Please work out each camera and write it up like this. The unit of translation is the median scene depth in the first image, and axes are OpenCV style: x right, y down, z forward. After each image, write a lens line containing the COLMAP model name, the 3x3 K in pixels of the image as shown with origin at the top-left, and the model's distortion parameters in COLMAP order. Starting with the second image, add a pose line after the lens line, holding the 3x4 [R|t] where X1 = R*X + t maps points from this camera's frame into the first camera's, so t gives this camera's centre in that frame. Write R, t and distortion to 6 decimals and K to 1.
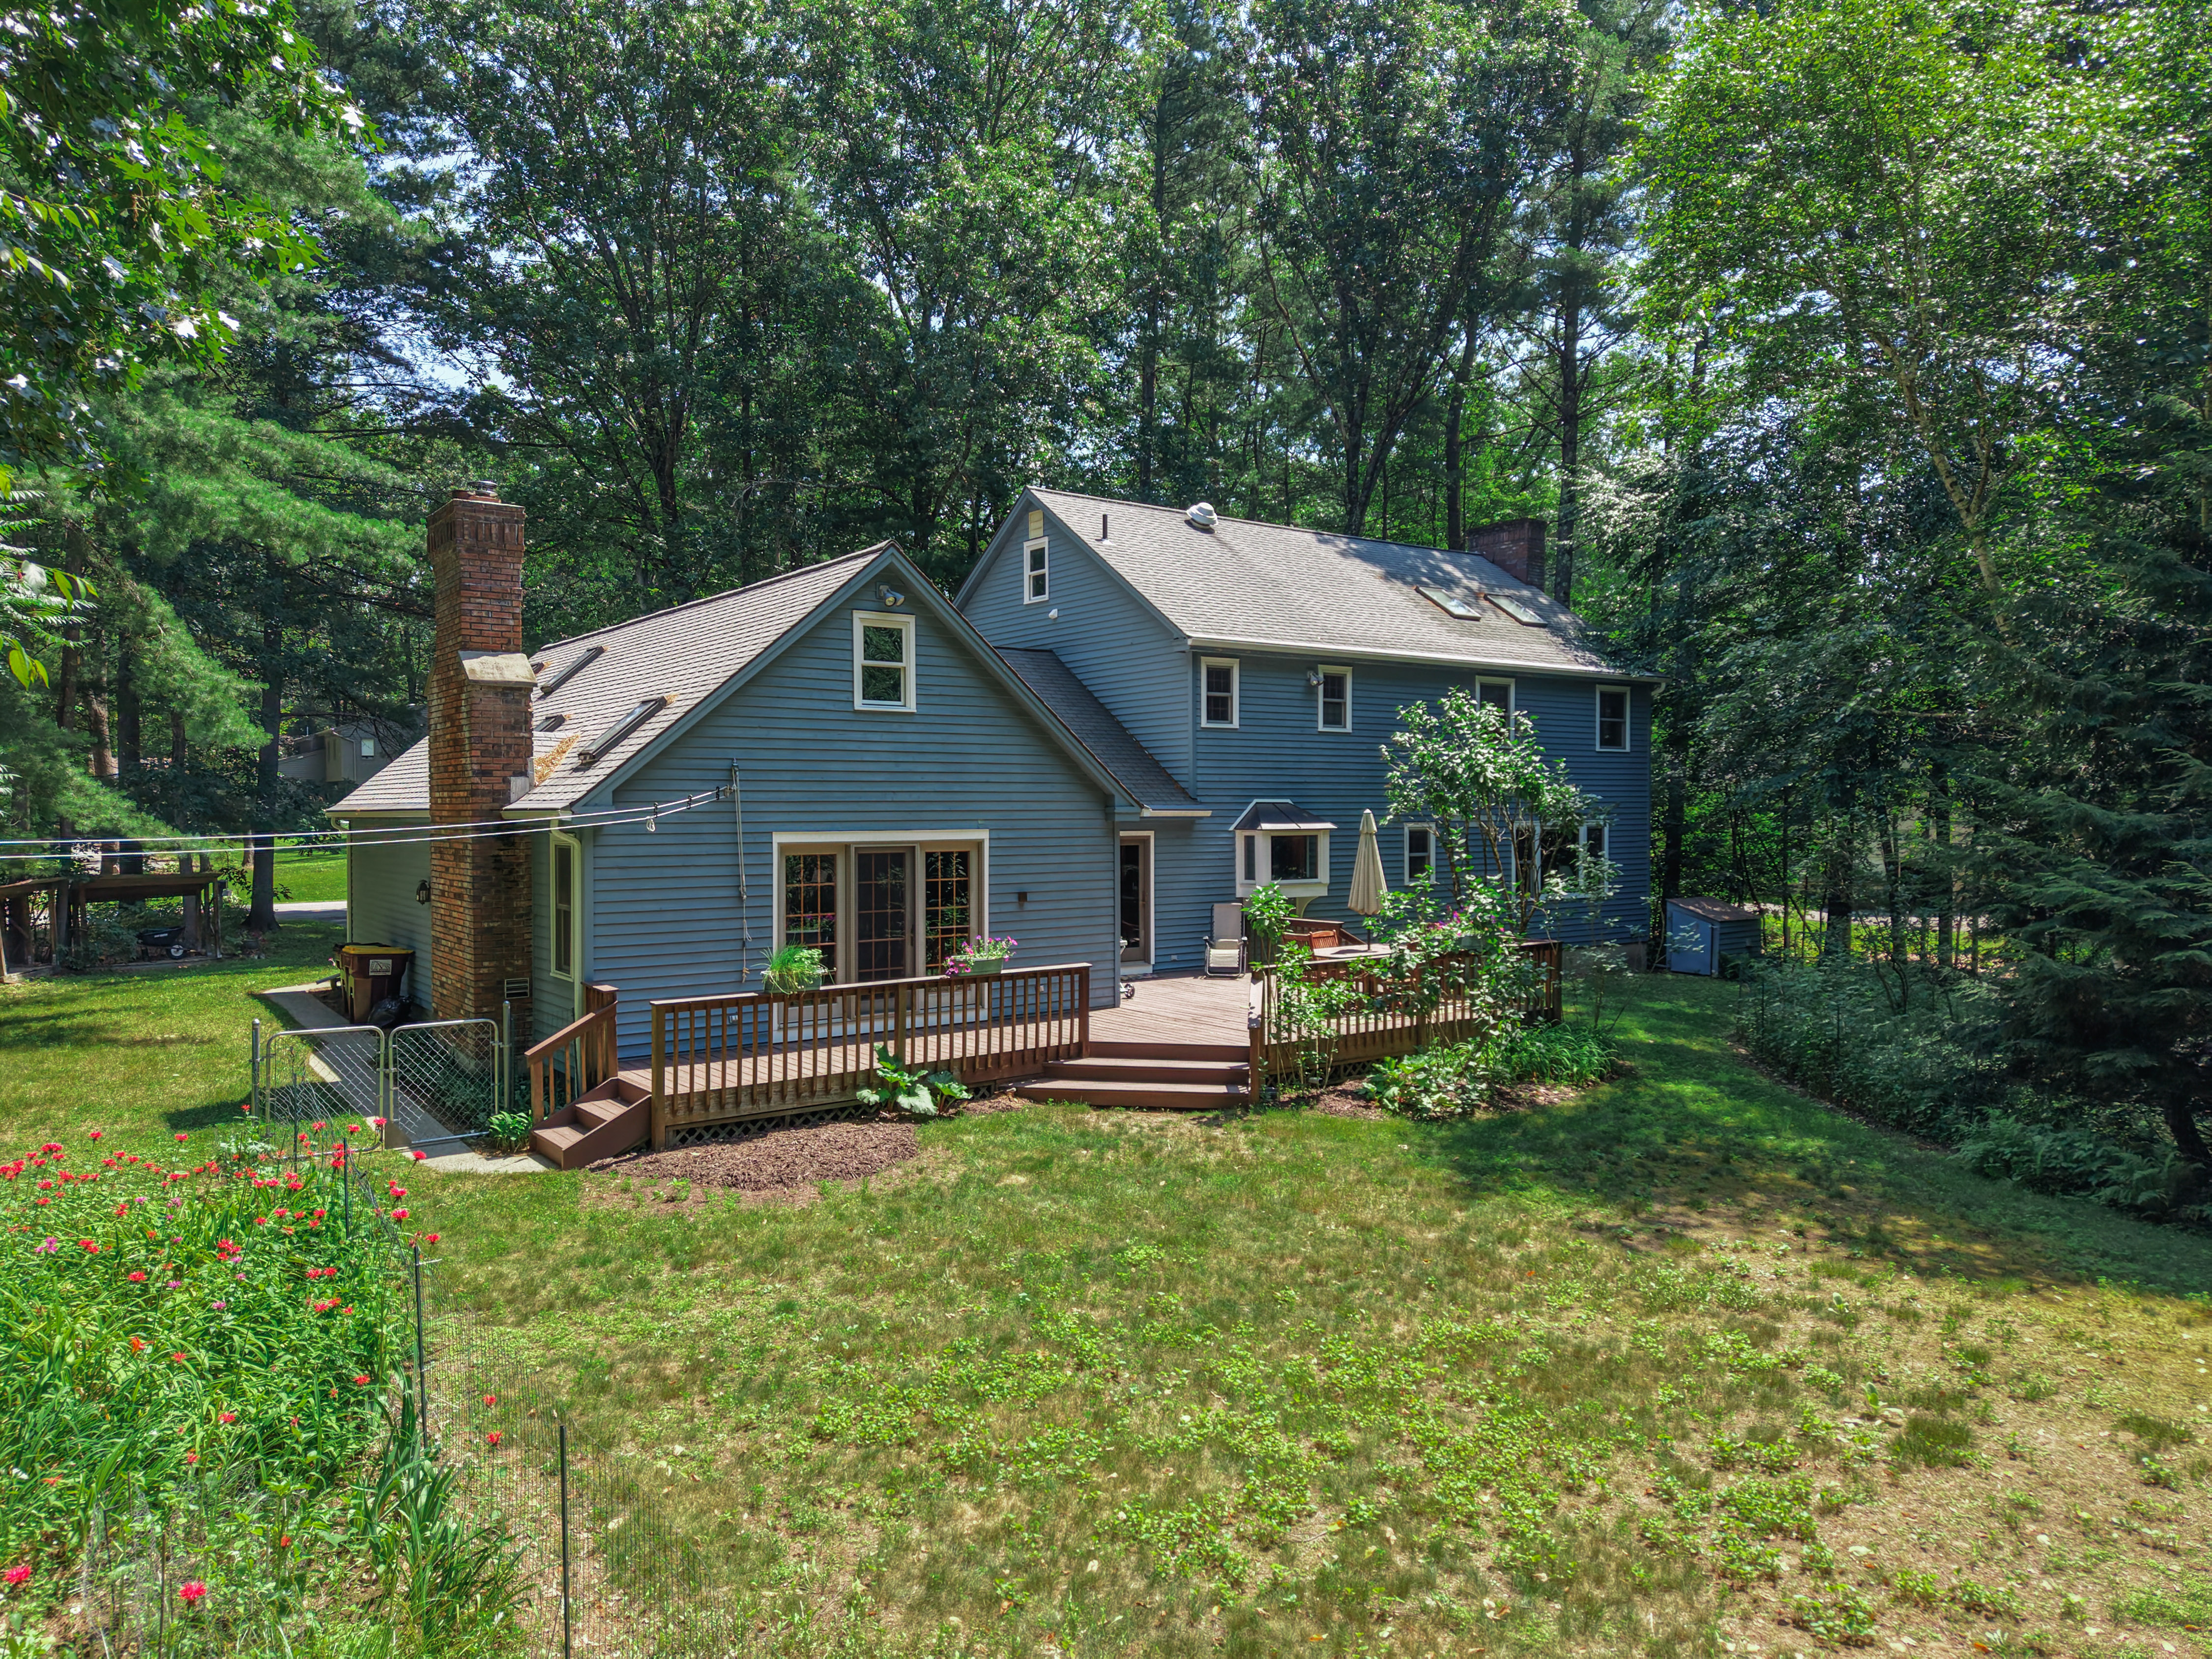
lens RADIAL K [[1514.3, 0, 1101.2], [0, 1514.3, 826.8], [0, 0, 1]] dist [0.008099, 0.000405]
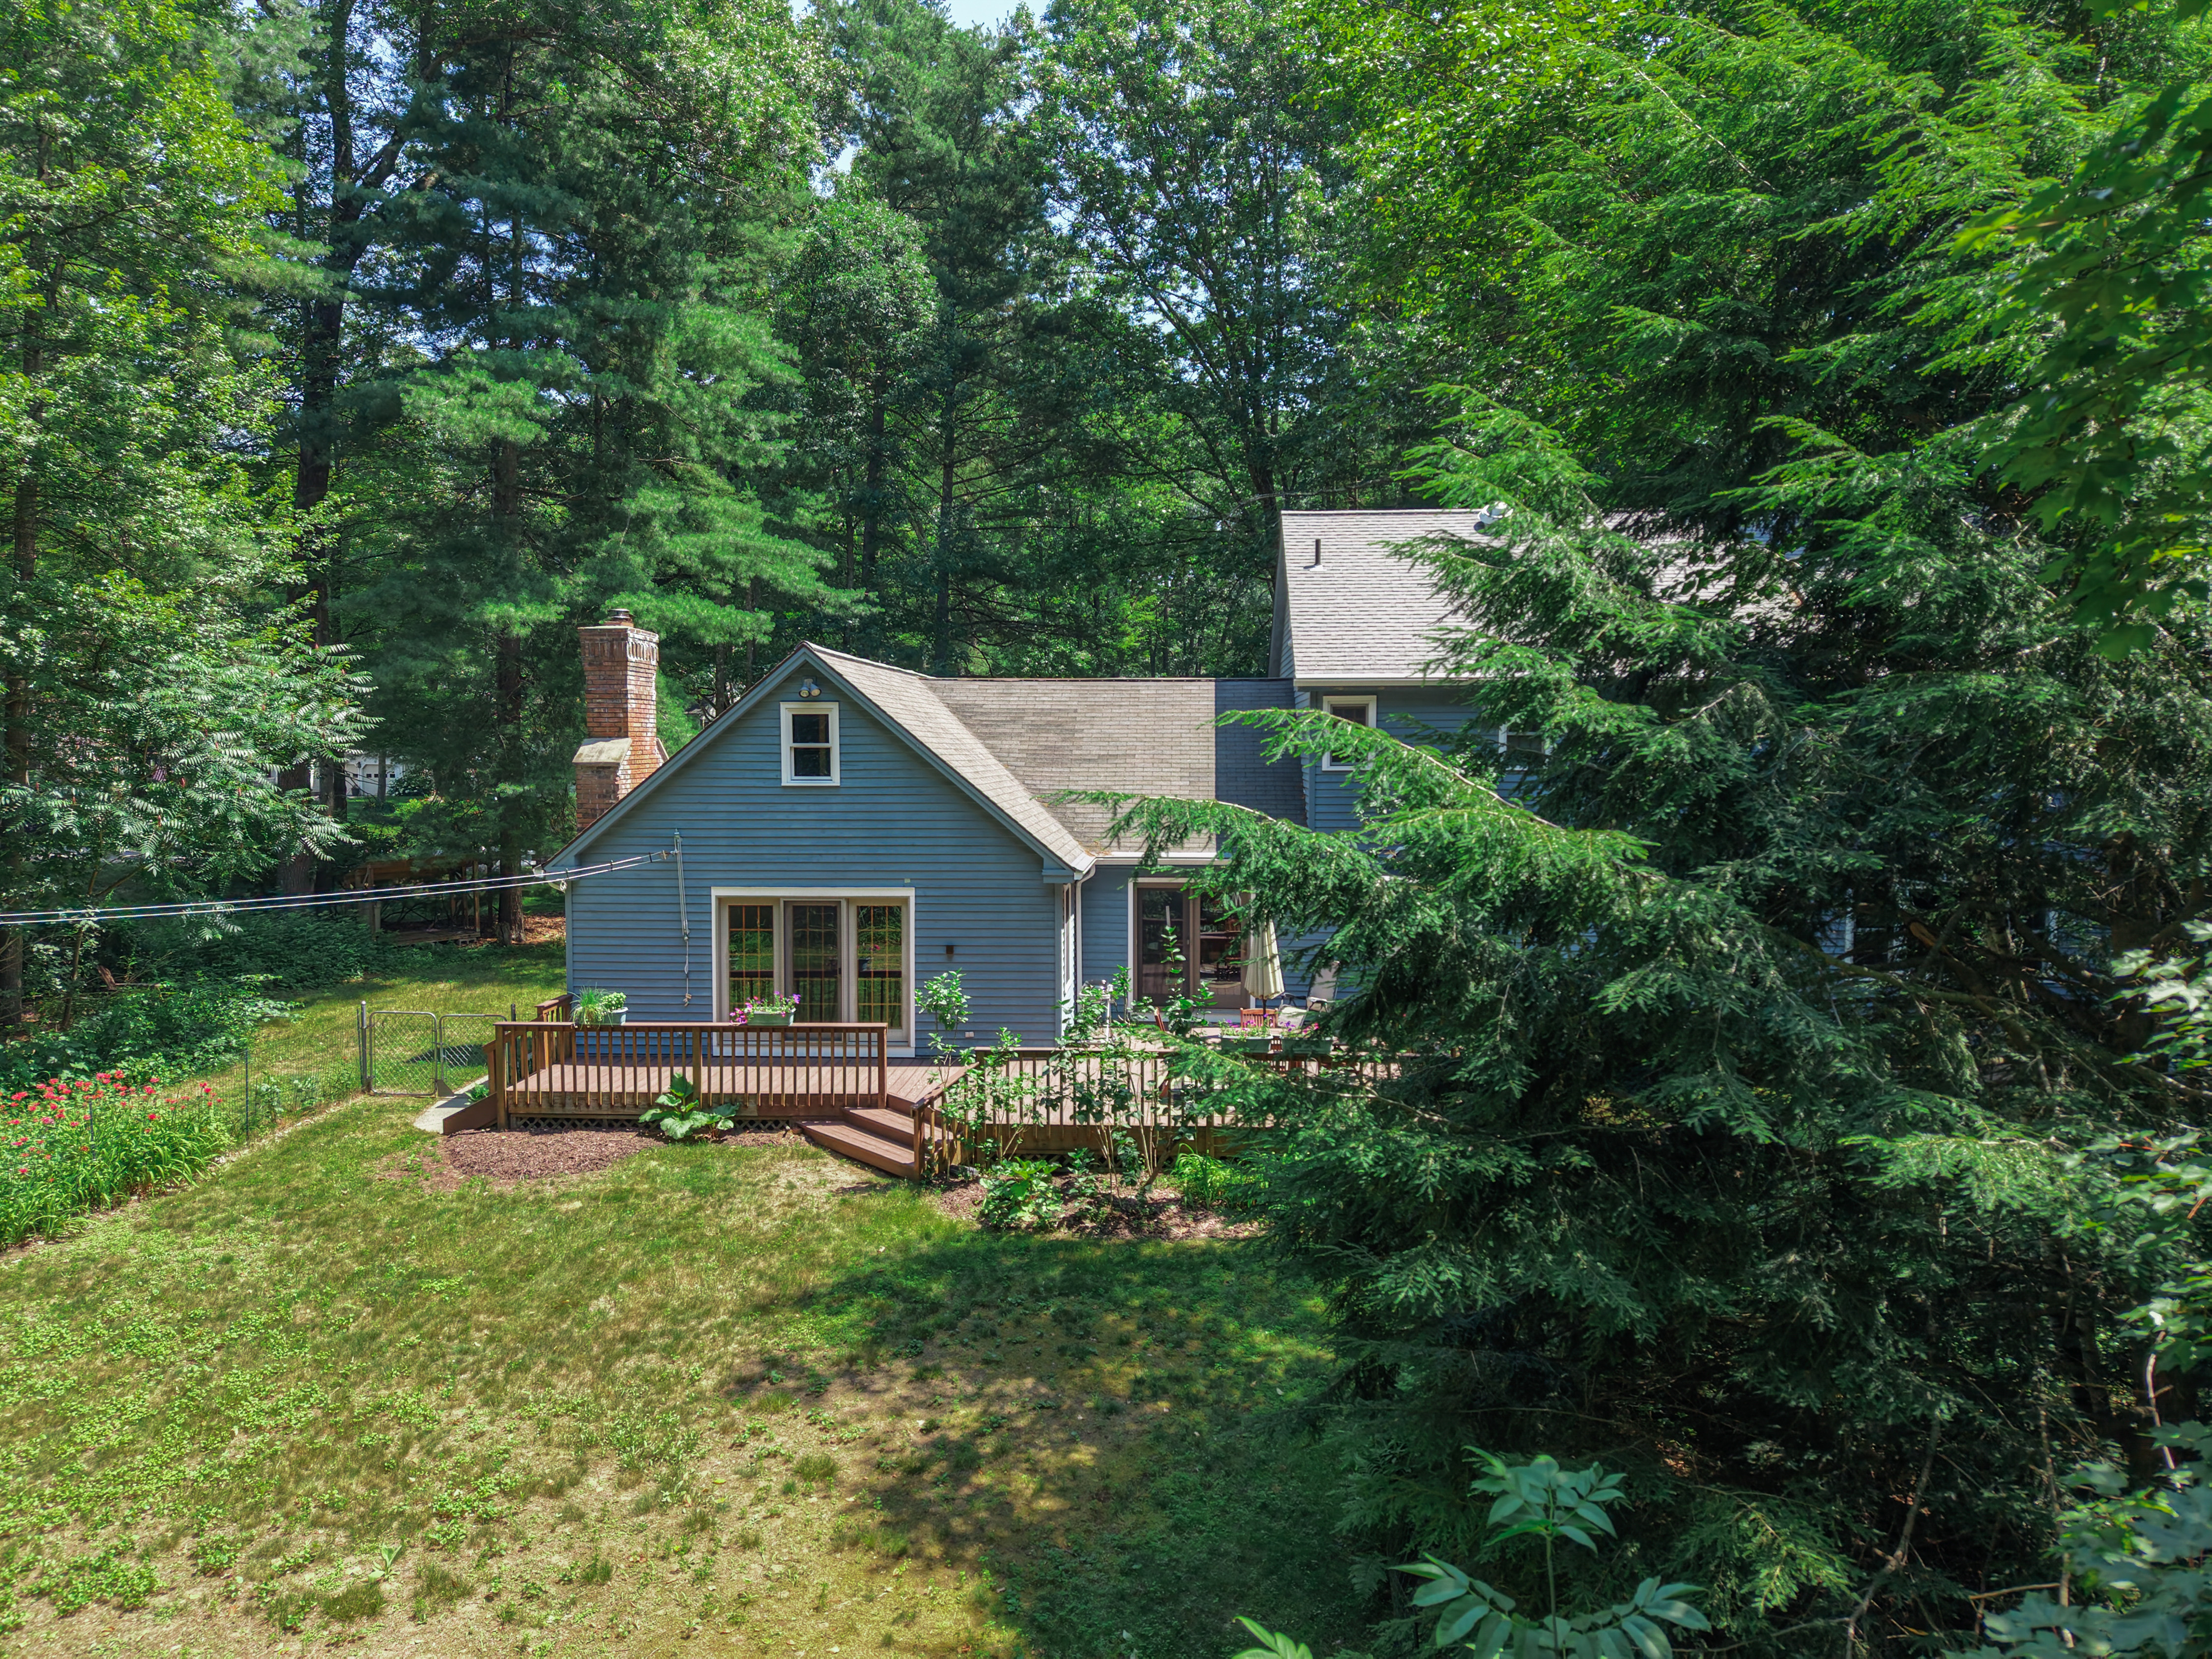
lens RADIAL K [[1514.3, 0, 1101.2], [0, 1514.3, 826.8], [0, 0, 1]] dist [0.008099, 0.000405]
pose [[0.756461, 0.039704, -0.652832, 0.814090], [-0.007902, 0.998638, 0.051578, -0.109633], [0.653991, -0.033858, 0.755744, 0.266488]]
